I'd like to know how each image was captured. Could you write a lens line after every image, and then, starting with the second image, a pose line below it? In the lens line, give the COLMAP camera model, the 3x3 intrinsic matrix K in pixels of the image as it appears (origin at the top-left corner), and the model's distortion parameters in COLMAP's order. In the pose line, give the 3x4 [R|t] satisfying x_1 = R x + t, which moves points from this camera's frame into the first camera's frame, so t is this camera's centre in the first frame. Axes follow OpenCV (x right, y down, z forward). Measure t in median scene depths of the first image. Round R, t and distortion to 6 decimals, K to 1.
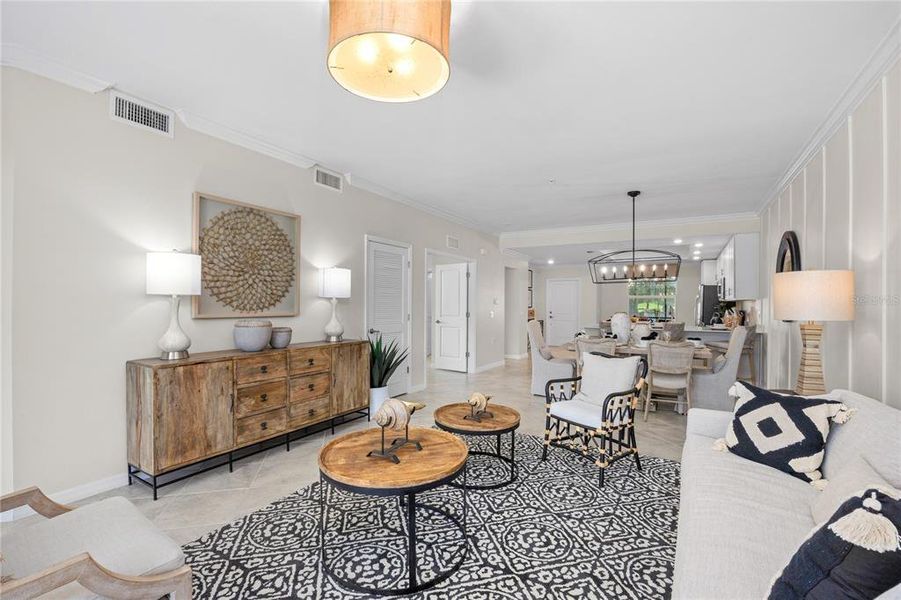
lens RADIAL K [[408.0, 0, 449.8], [0, 408.0, 304.1], [0, 0, 1]] dist [-0.009651, 0.000403]
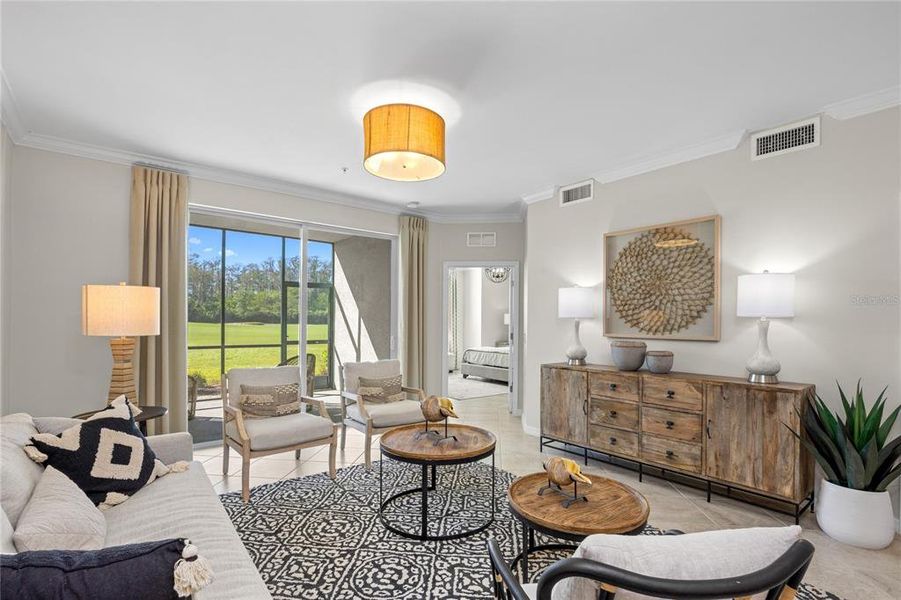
lens RADIAL K [[408.0, 0, 436.3], [0, 408.0, 322.8], [0, 0, 1]] dist [-0.009651, 0.000403]
pose [[-0.370426, -0.007697, -0.928830, 0.657970], [-0.010708, 0.999935, -0.004016, 0.002722], [0.928800, 0.008458, -0.370484, 0.913967]]
